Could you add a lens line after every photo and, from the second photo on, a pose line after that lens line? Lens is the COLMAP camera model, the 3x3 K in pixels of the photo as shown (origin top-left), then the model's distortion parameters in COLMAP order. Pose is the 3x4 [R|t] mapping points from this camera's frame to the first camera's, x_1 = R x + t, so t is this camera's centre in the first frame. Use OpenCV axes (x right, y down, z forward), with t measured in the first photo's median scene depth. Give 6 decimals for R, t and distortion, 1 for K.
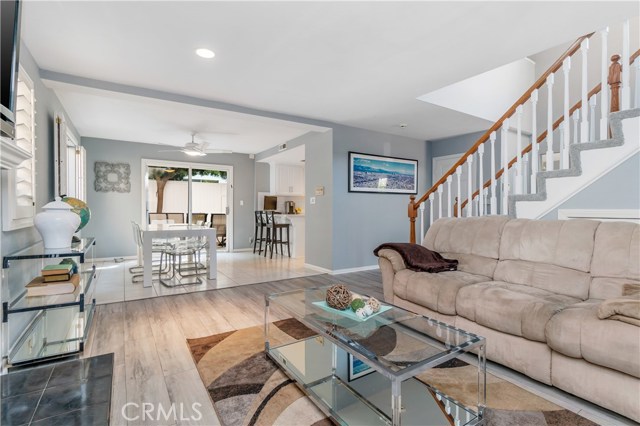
lens RADIAL K [[301.6, 0, 320.4], [0, 301.6, 212.1], [0, 0, 1]] dist [0.000562, -0.000041]
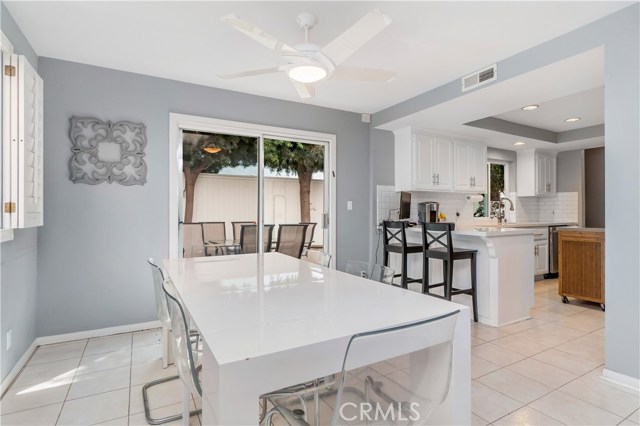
lens RADIAL K [[327.3, 0, 319.1], [0, 327.3, 211.1], [0, 0, 1]] dist [-0.002226, 0.000062]
pose [[0.997096, -0.004912, -0.076000, -0.331677], [0.003958, 0.999912, -0.012693, -0.018094], [0.076056, 0.012355, 0.997027, 0.526858]]
